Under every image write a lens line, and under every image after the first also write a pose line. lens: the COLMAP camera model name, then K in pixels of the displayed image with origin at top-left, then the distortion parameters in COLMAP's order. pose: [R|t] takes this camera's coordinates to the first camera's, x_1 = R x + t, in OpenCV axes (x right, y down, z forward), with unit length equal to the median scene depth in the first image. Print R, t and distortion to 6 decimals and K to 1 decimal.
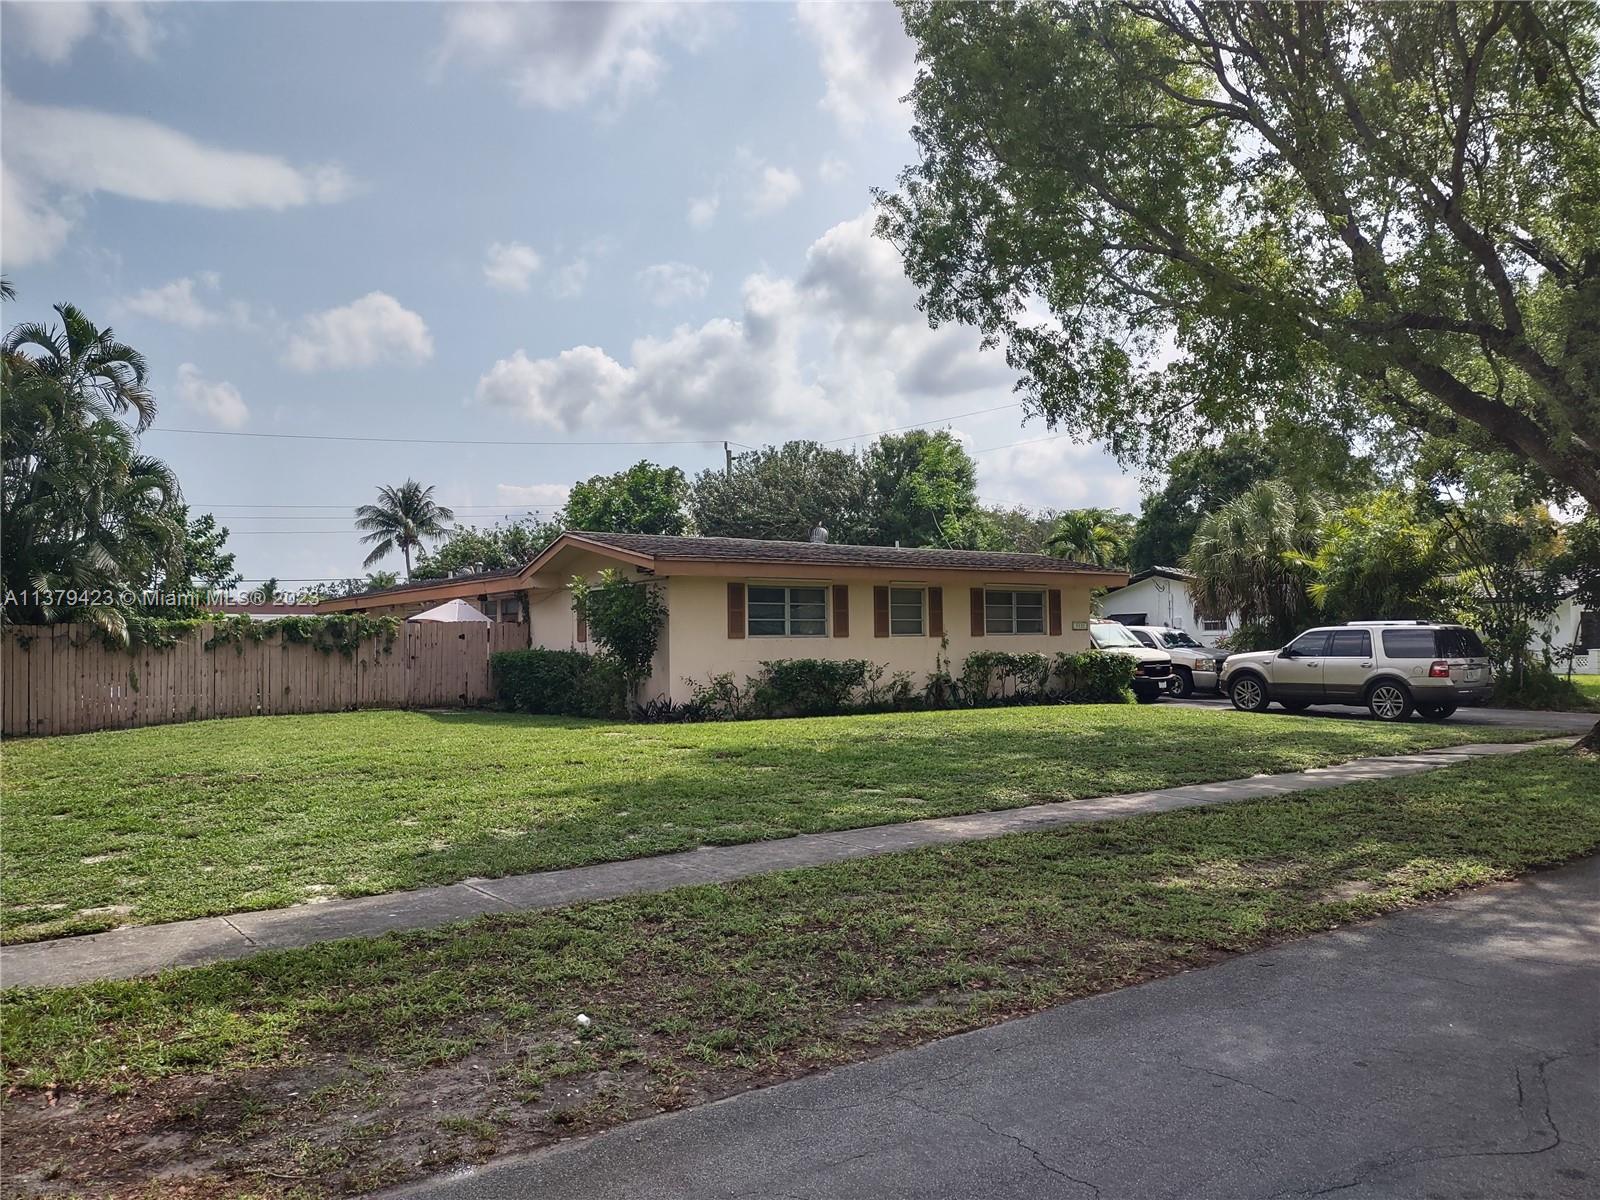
lens RADIAL K [[1181.8, 0, 797.0], [0, 1181.8, 610.6], [0, 0, 1]] dist [0.068427, -0.092358]
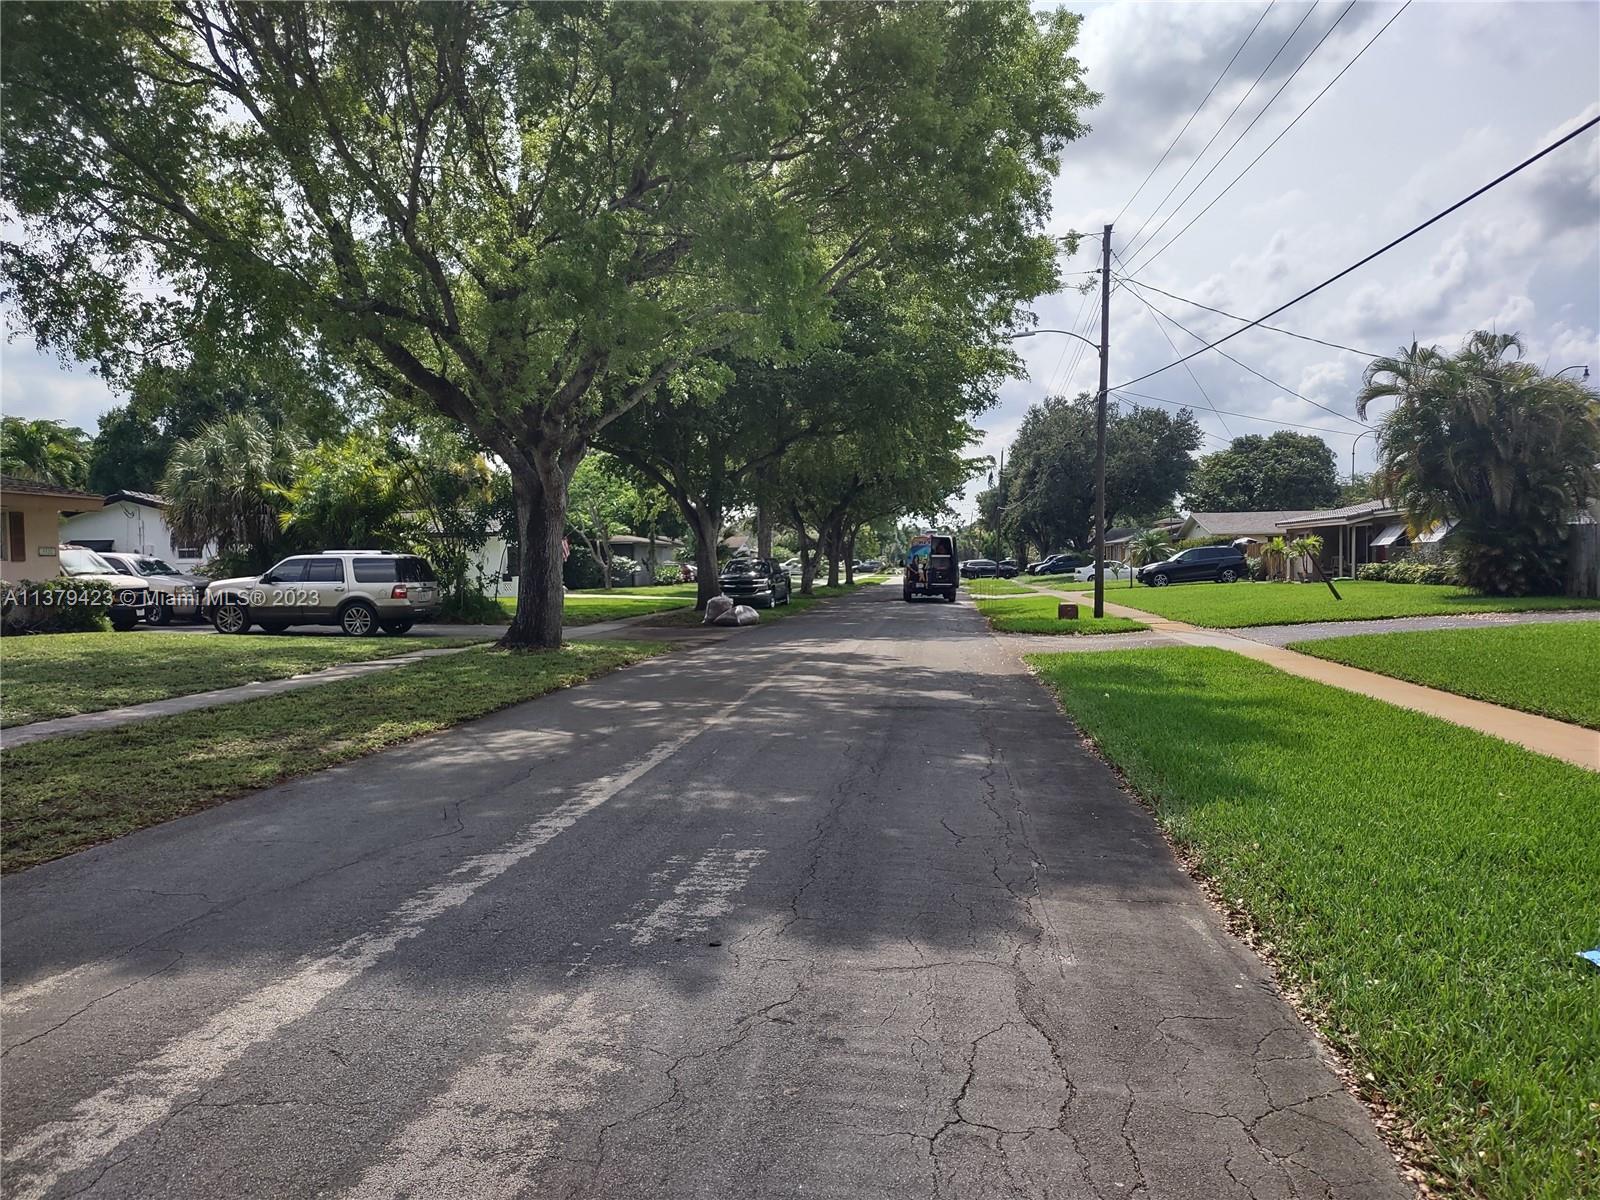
lens RADIAL K [[1181.8, 0, 798.6], [0, 1181.8, 619.1], [0, 0, 1]] dist [0.068427, -0.092358]
pose [[0.684250, -0.028220, 0.728701, -0.058556], [-0.019240, 0.998205, 0.056723, 0.001341], [-0.728994, -0.052833, 0.682479, -0.106666]]
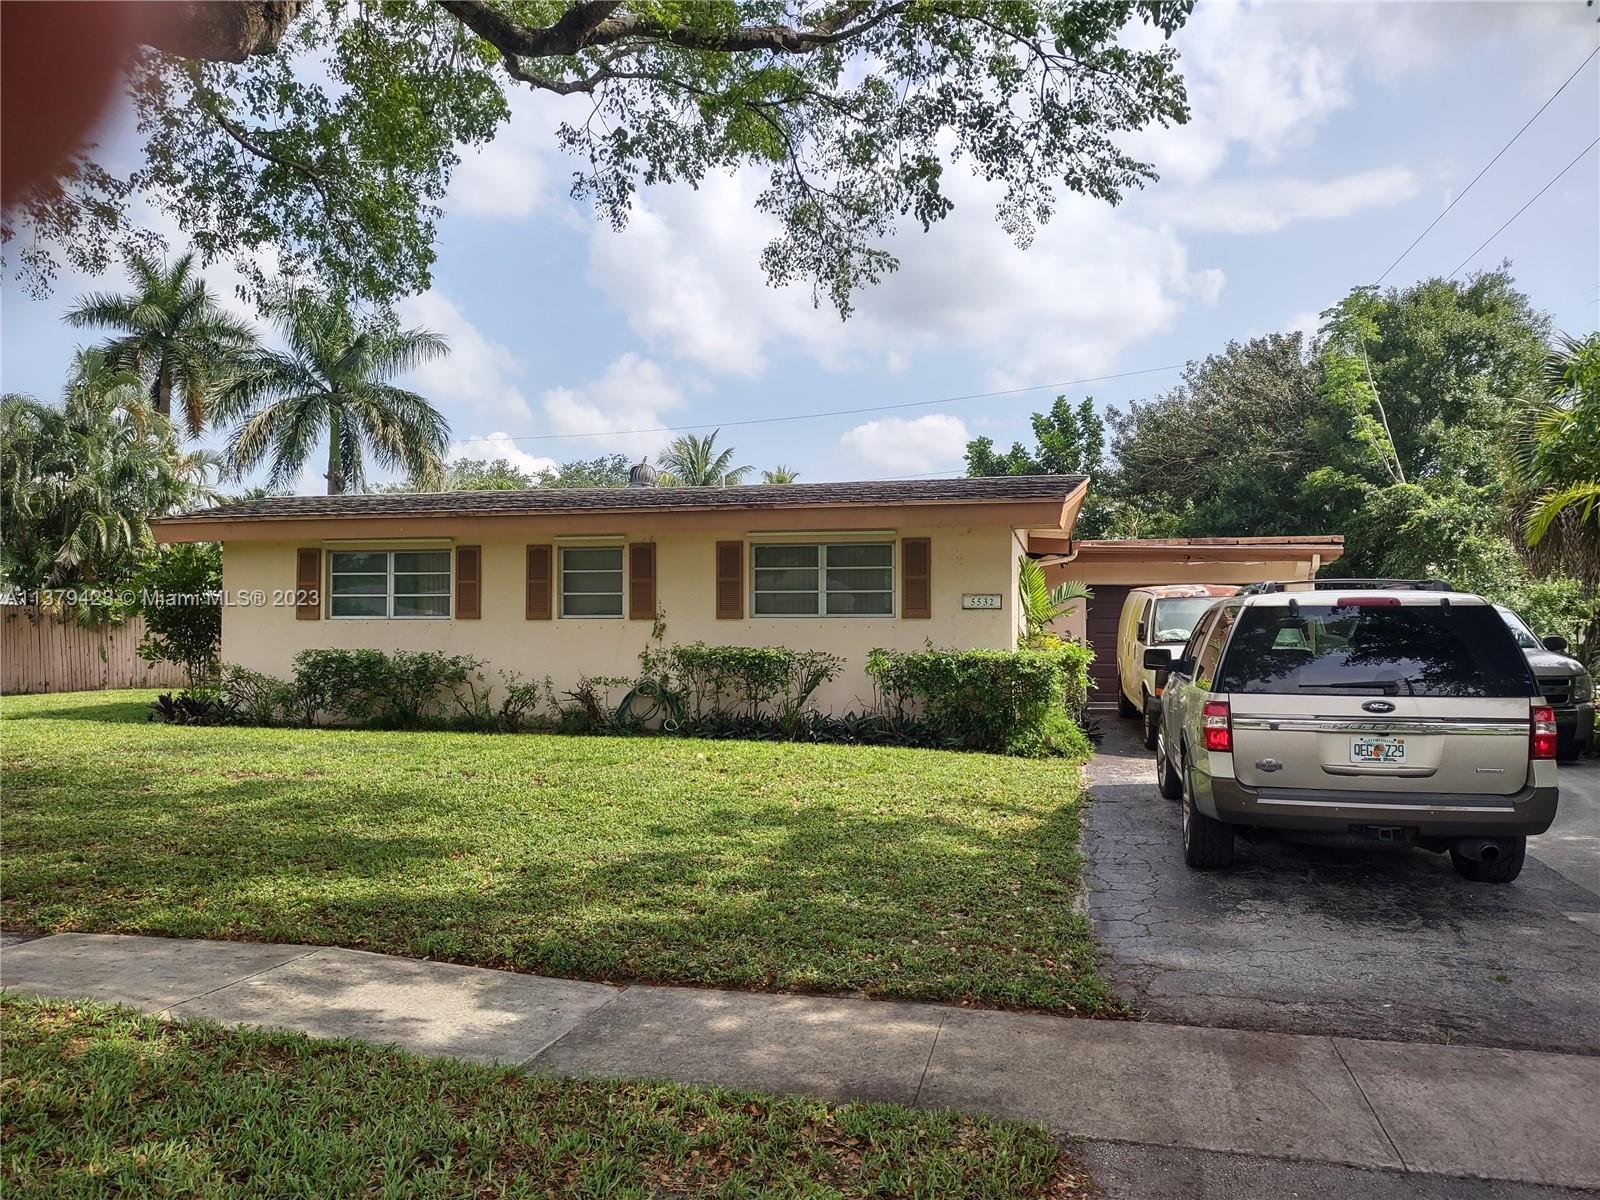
lens RADIAL K [[1181.8, 0, 804.7], [0, 1181.8, 600.7], [0, 0, 1]] dist [0.068427, -0.092358]
pose [[0.661676, -0.004386, -0.749777, 0.727067], [0.014406, 0.999873, 0.006863, 0.010026], [0.749652, -0.015342, 0.661655, 0.713357]]
